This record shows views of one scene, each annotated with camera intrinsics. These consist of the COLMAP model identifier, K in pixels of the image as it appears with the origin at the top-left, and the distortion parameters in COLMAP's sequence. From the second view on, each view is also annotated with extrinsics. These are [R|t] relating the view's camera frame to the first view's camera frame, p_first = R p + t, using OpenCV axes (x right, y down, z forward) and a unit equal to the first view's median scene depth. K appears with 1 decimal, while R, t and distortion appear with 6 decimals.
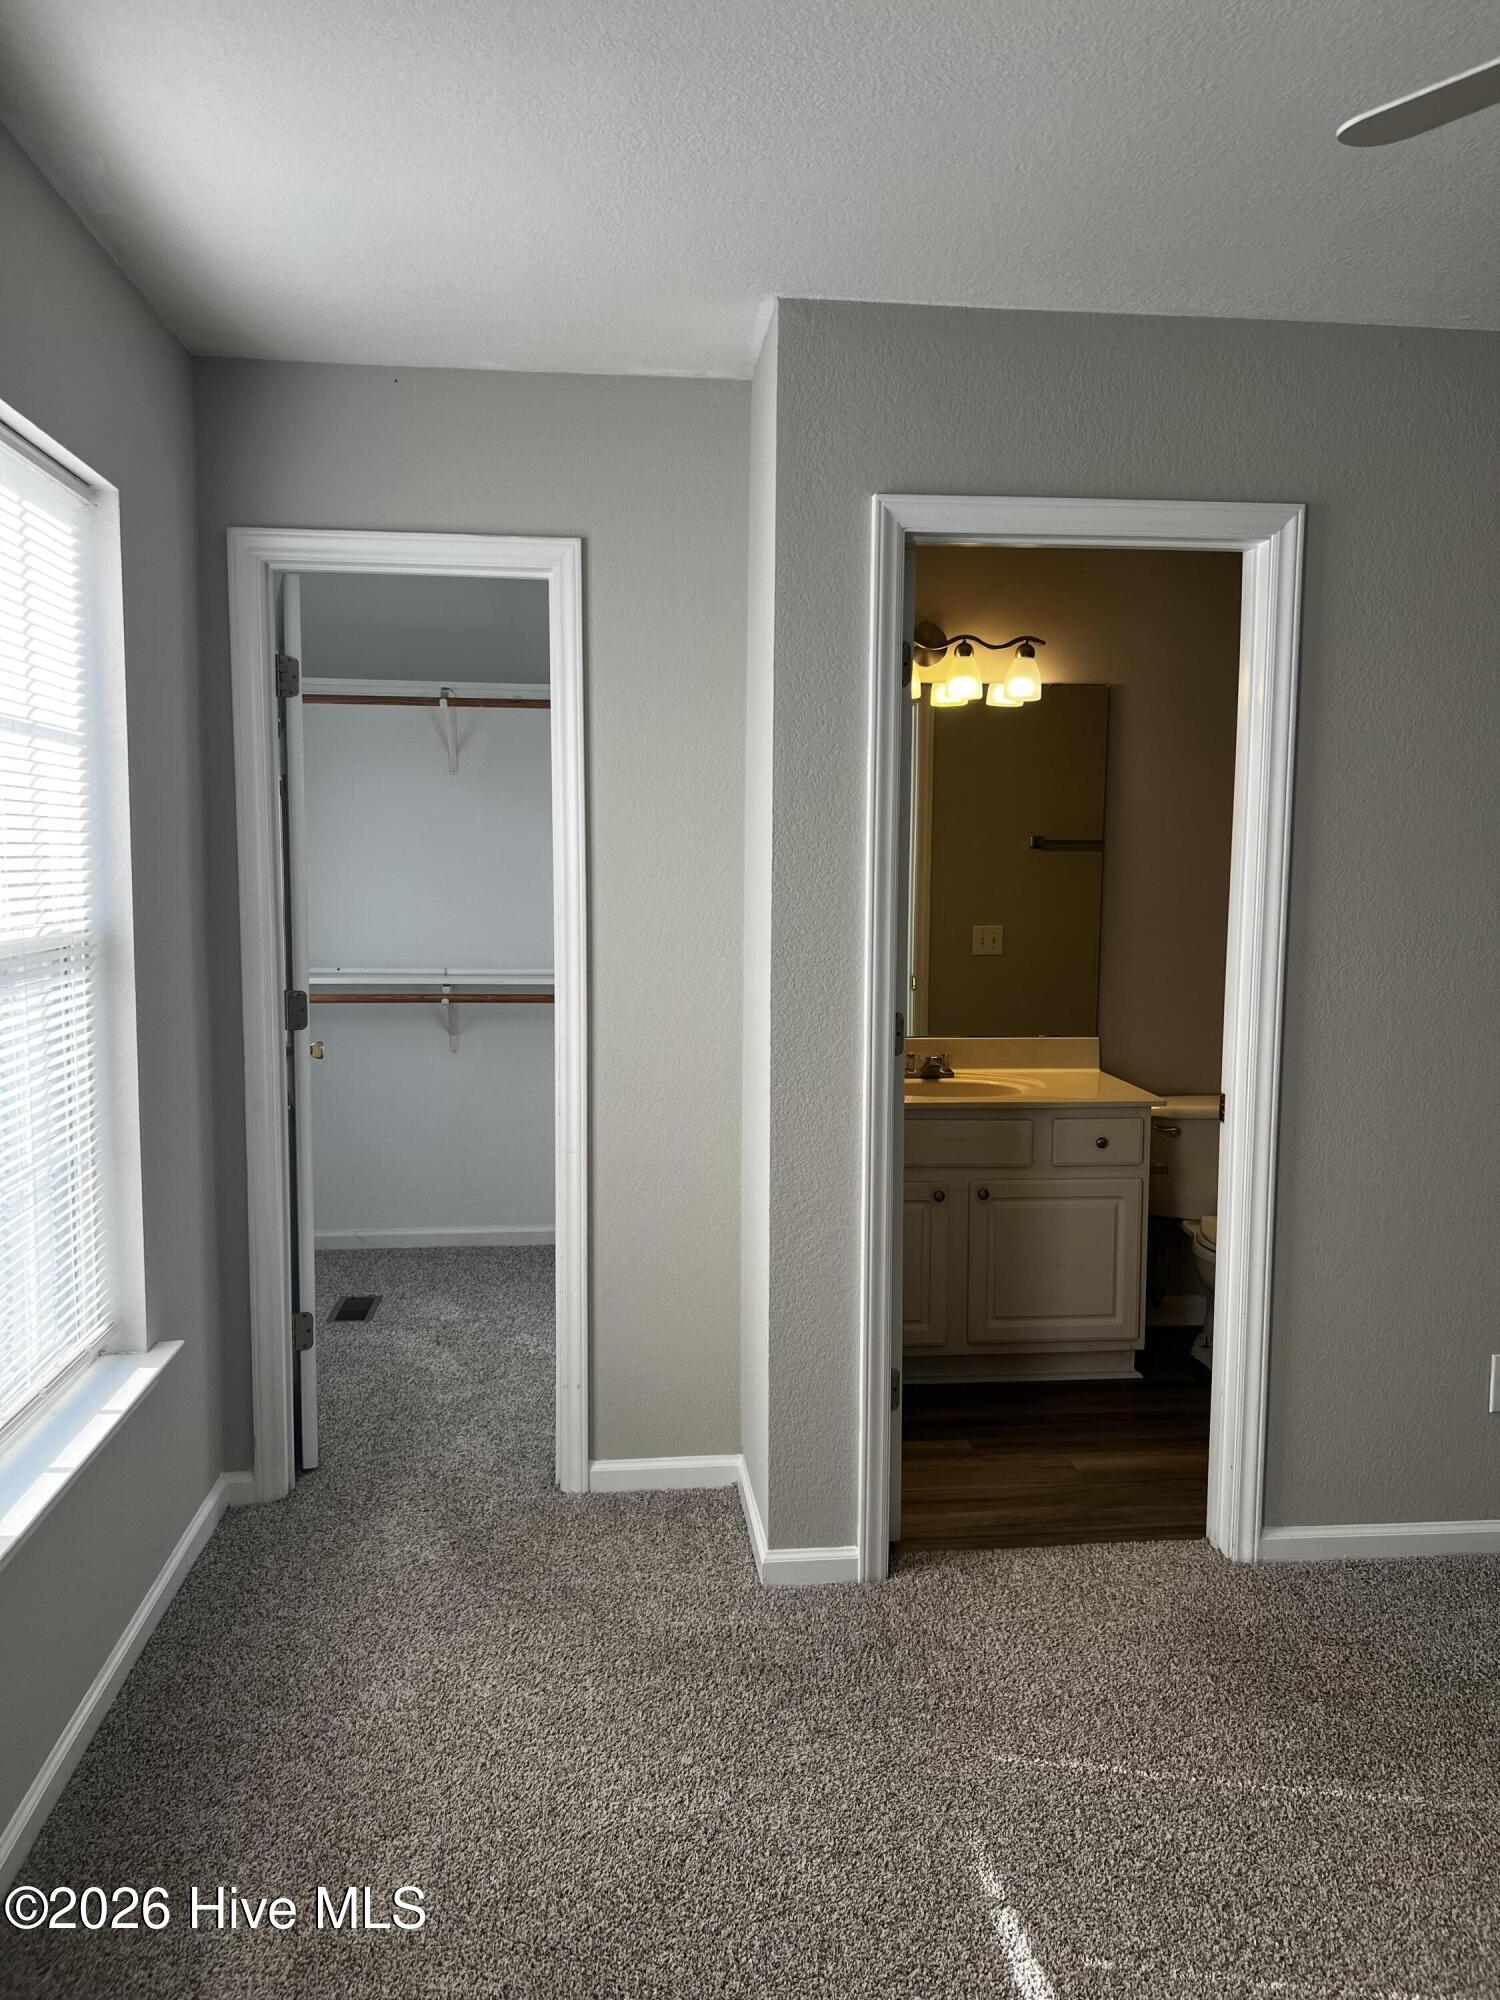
lens RADIAL K [[1485.4, 0, 750.0], [0, 1485.4, 1000.0], [0, 0, 1]] dist [0.184877, -0.495597]
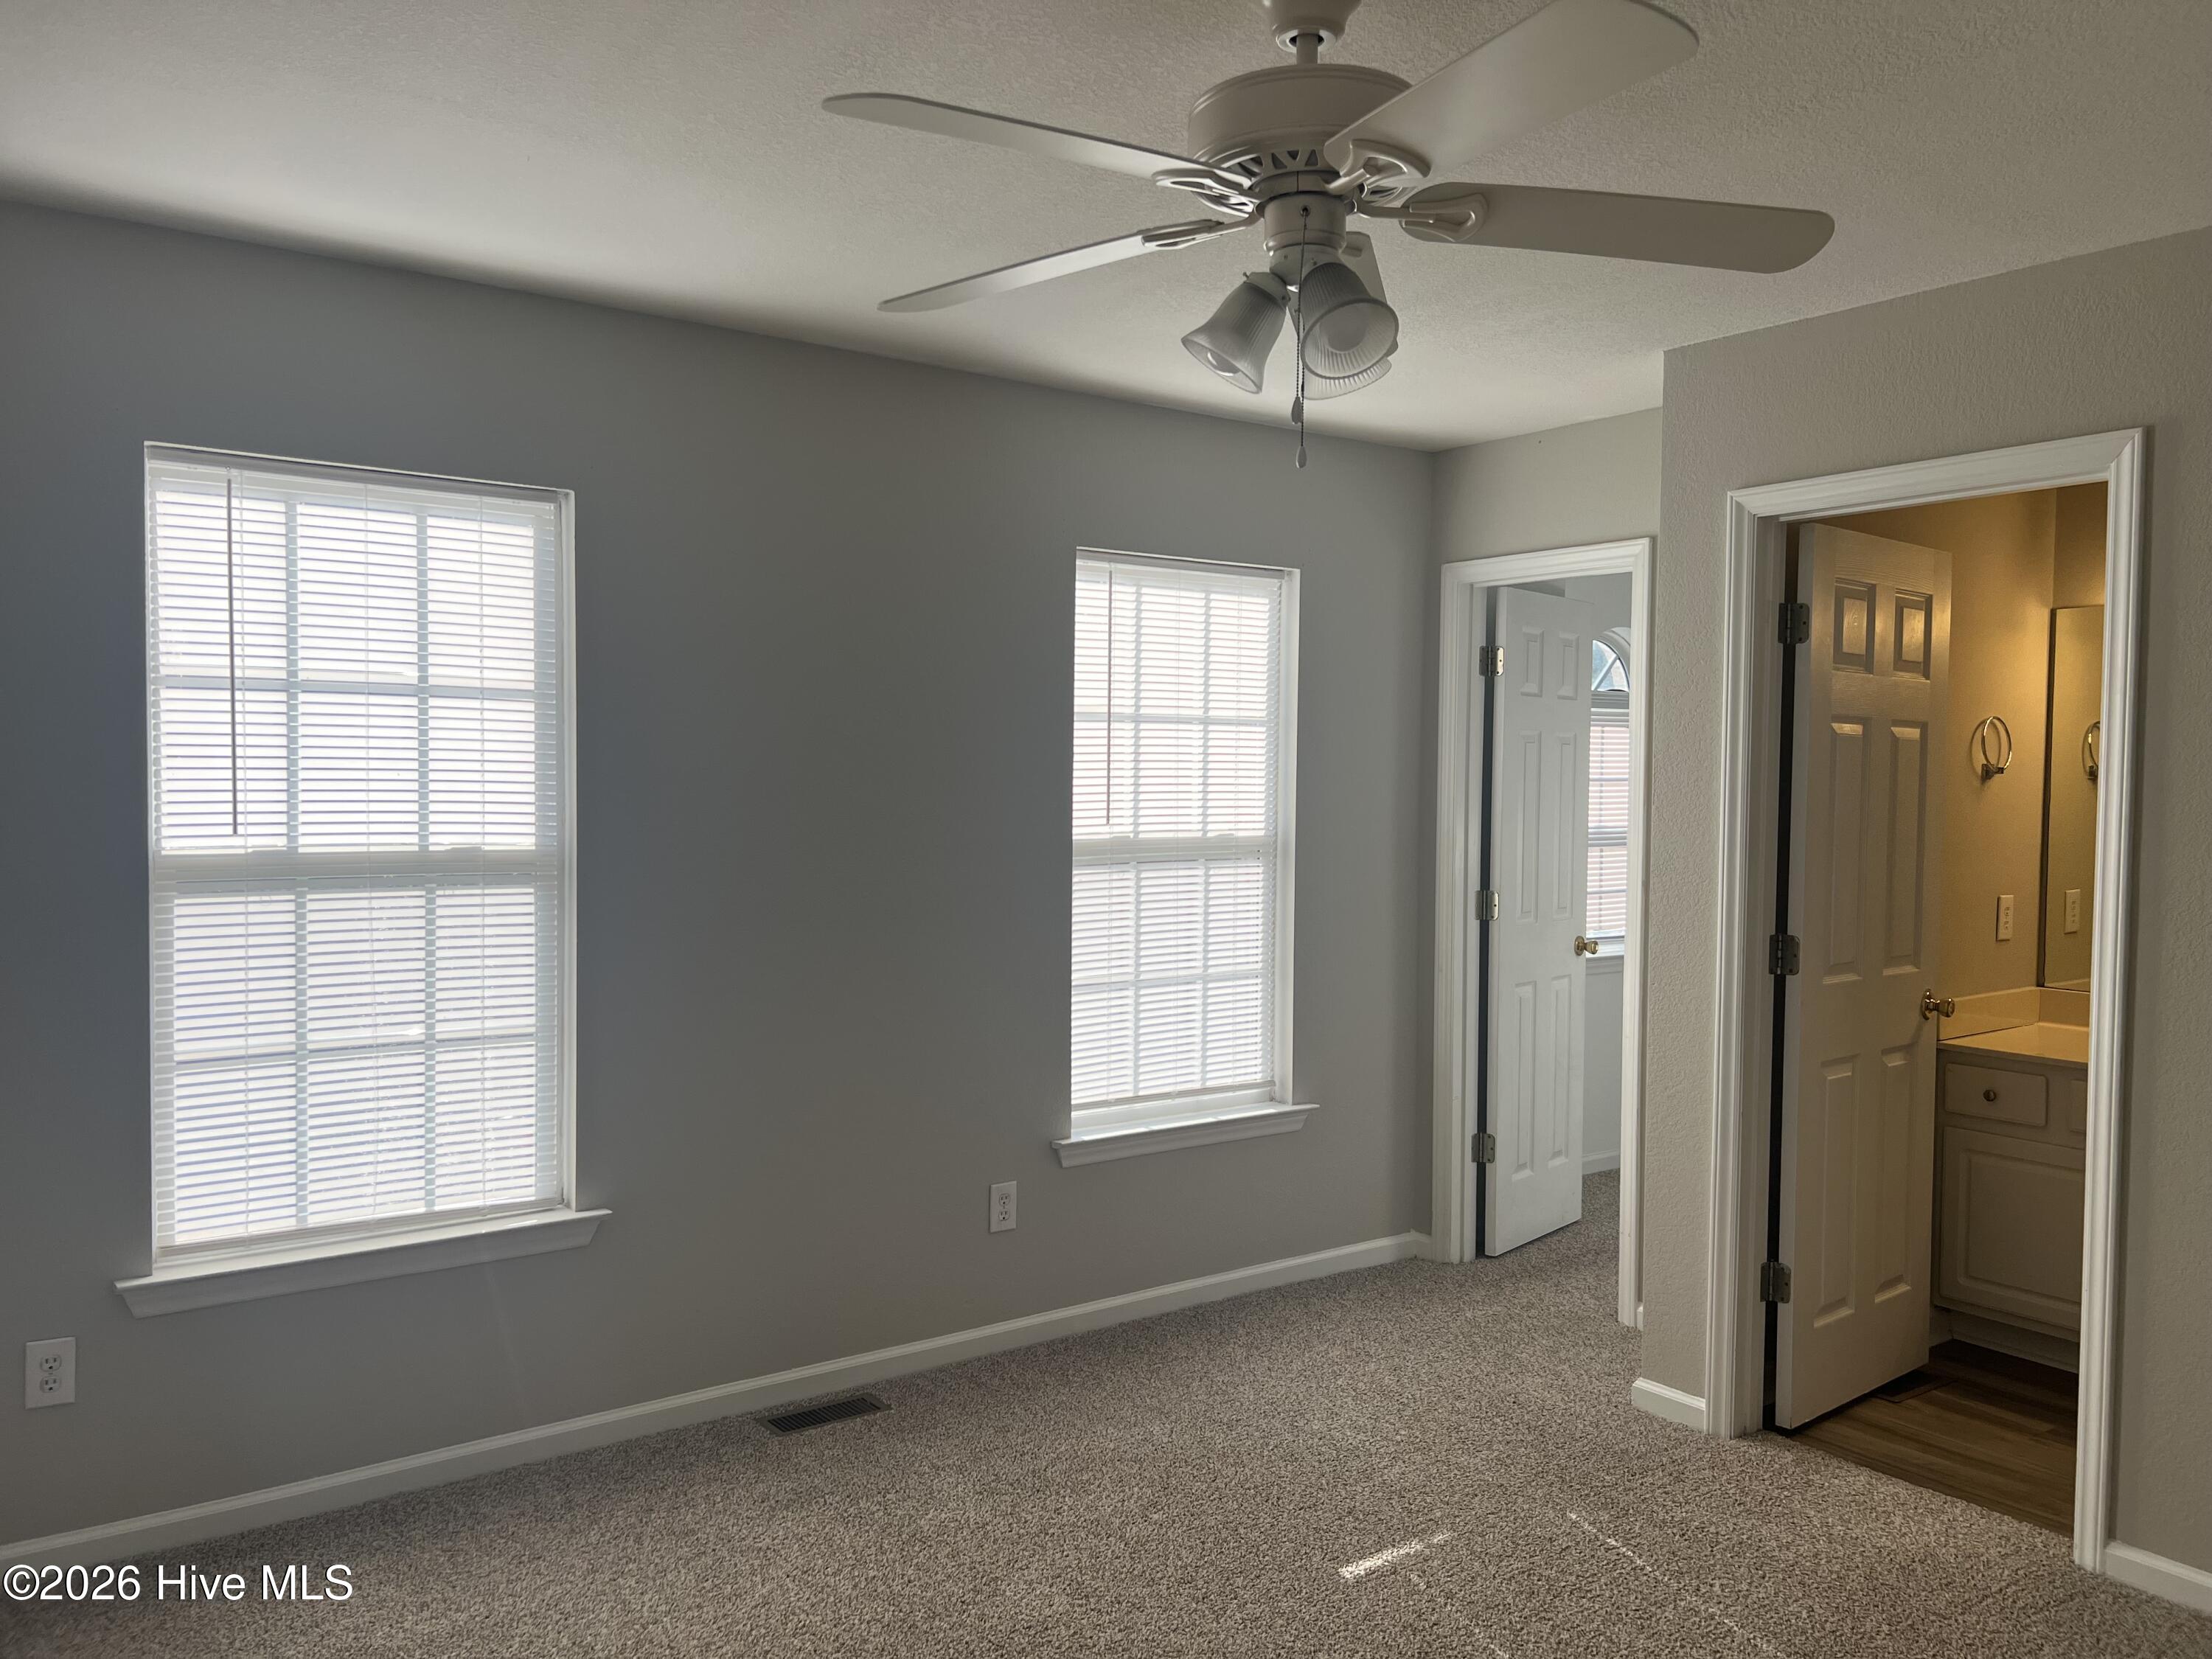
lens RADIAL K [[1684.7, 0, 1106.0], [0, 1684.7, 829.5], [0, 0, 1]] dist [0.070732, -0.107328]
pose [[0.504057, 0.028658, -0.863195, 0.874167], [-0.086156, 0.996133, -0.017238, -0.004374], [0.859362, 0.083058, 0.504577, -0.064123]]
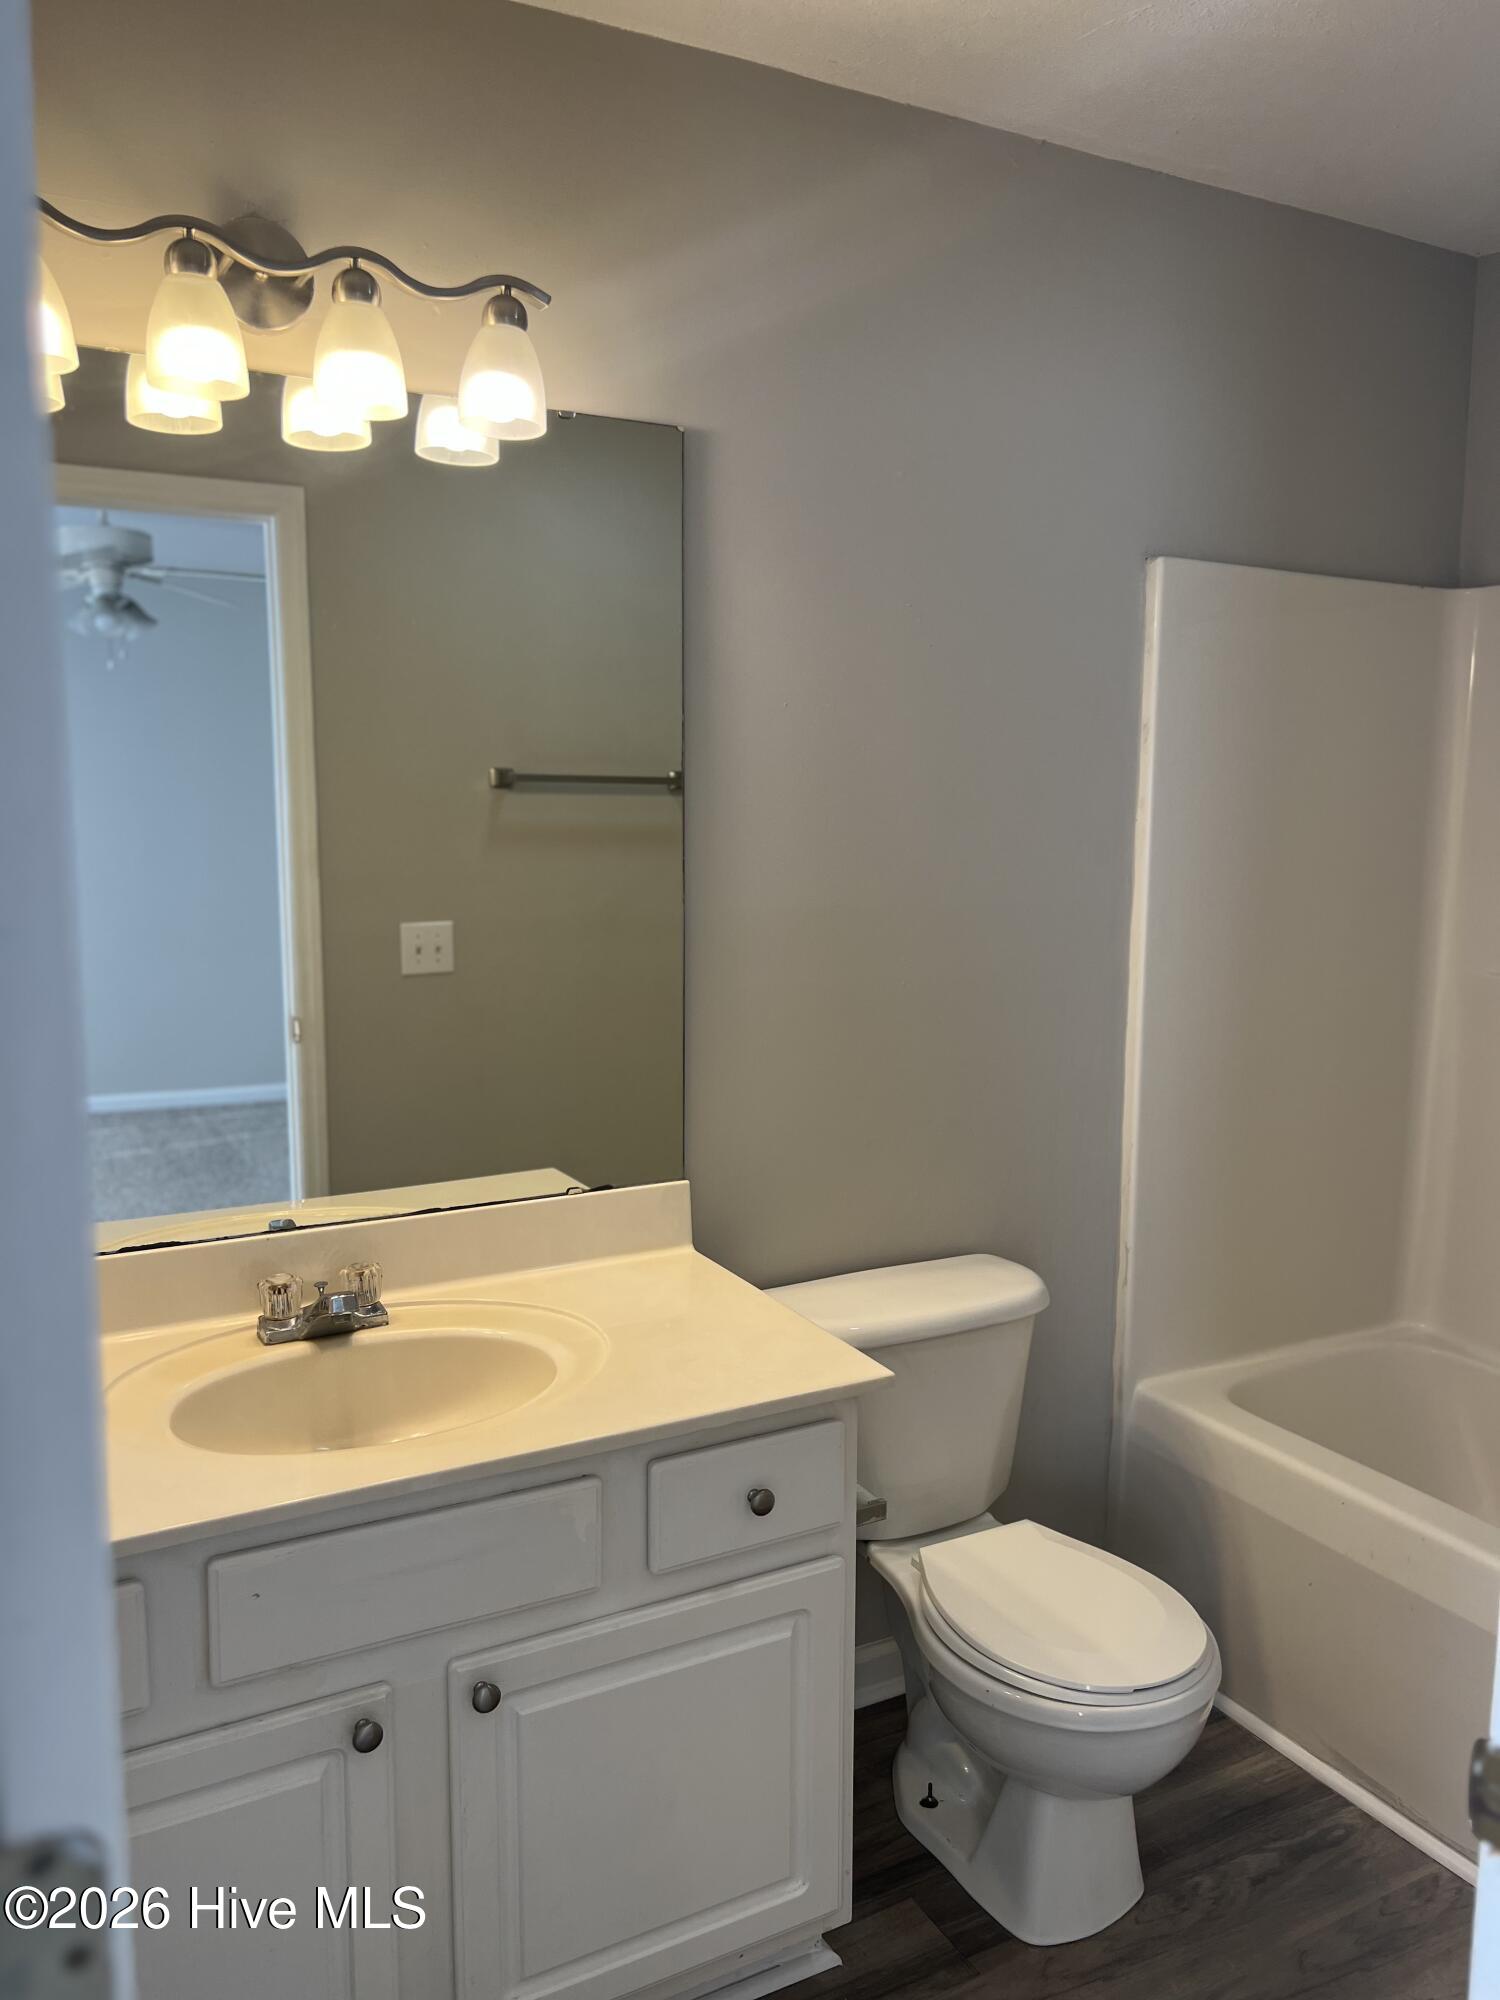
lens RADIAL K [[1523.2, 0, 750.0], [0, 1523.2, 1000.0], [0, 0, 1]] dist [0.070732, -0.107328]
pose [[0.926839, -0.052843, 0.371722, 0.076707], [0.040492, 0.998340, 0.040959, -0.055086], [-0.373269, -0.022911, 0.927440, 0.572380]]
